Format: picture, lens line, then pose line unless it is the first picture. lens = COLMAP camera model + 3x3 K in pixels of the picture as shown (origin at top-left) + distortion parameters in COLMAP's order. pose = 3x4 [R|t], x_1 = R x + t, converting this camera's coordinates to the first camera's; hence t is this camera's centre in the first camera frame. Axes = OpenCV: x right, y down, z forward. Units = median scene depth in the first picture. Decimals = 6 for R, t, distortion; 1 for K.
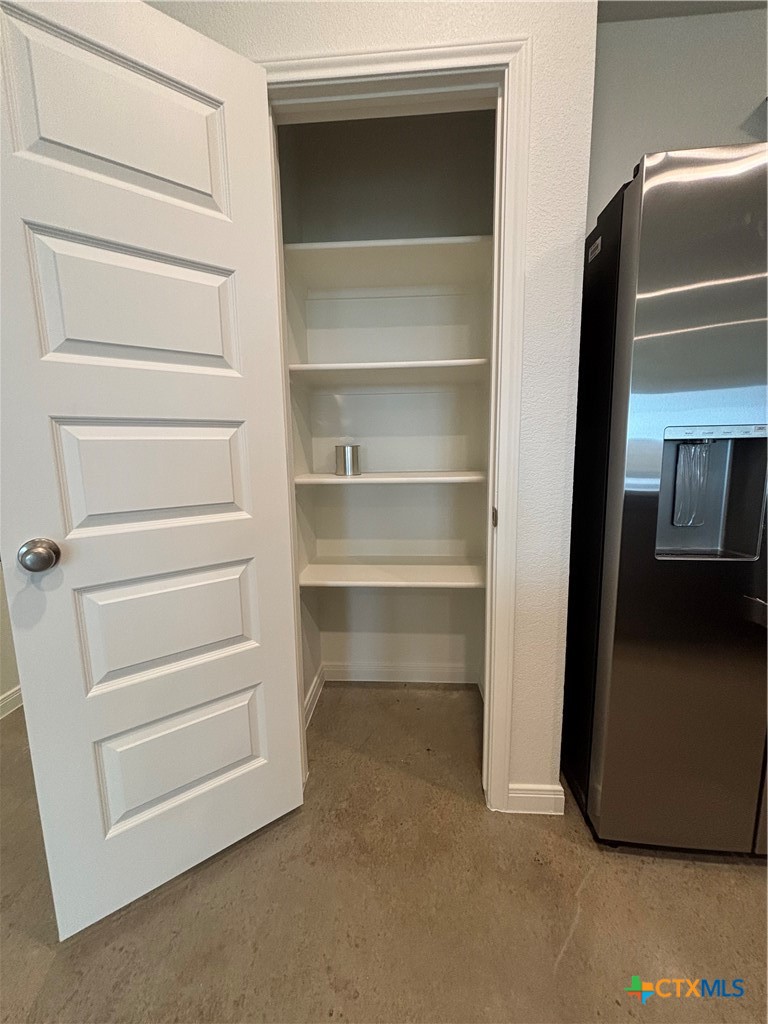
lens RADIAL K [[411.3, 0, 384.8], [0, 411.3, 508.8], [0, 0, 1]] dist [0.002332, 0.000320]
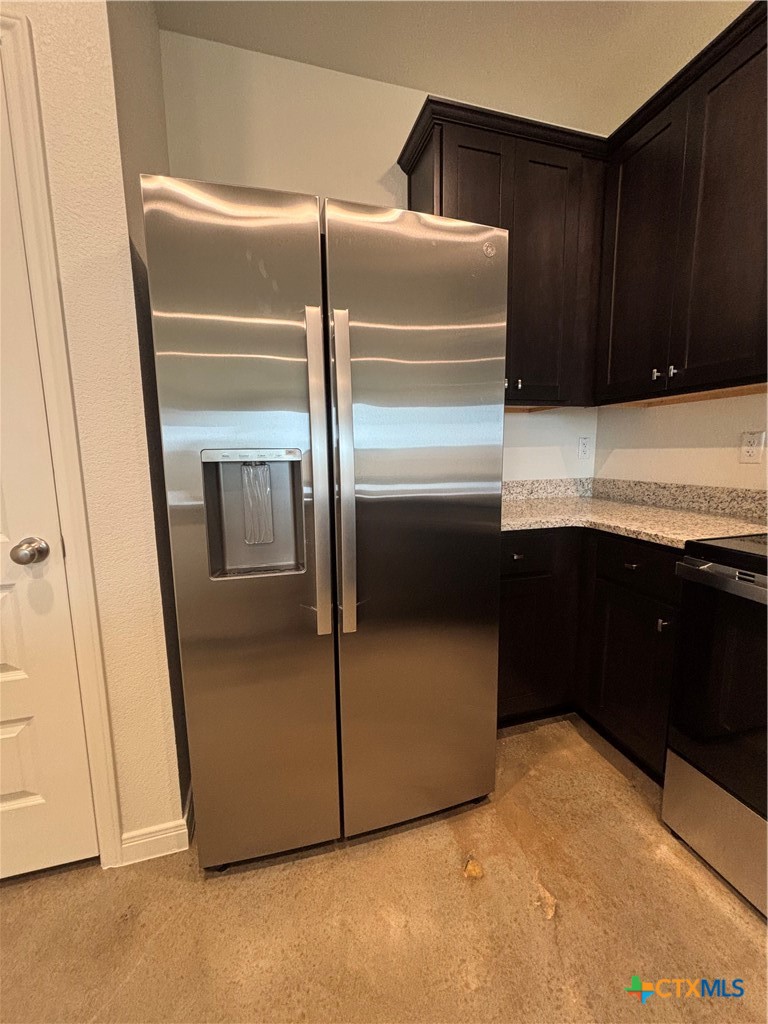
lens RADIAL K [[411.3, 0, 384.8], [0, 411.3, 508.8], [0, 0, 1]] dist [0.002332, 0.000320]
pose [[0.939386, -0.044284, 0.339989, 0.675052], [0.048095, 0.998839, -0.002786, -0.027507], [-0.339471, 0.018969, 0.940425, -0.086369]]
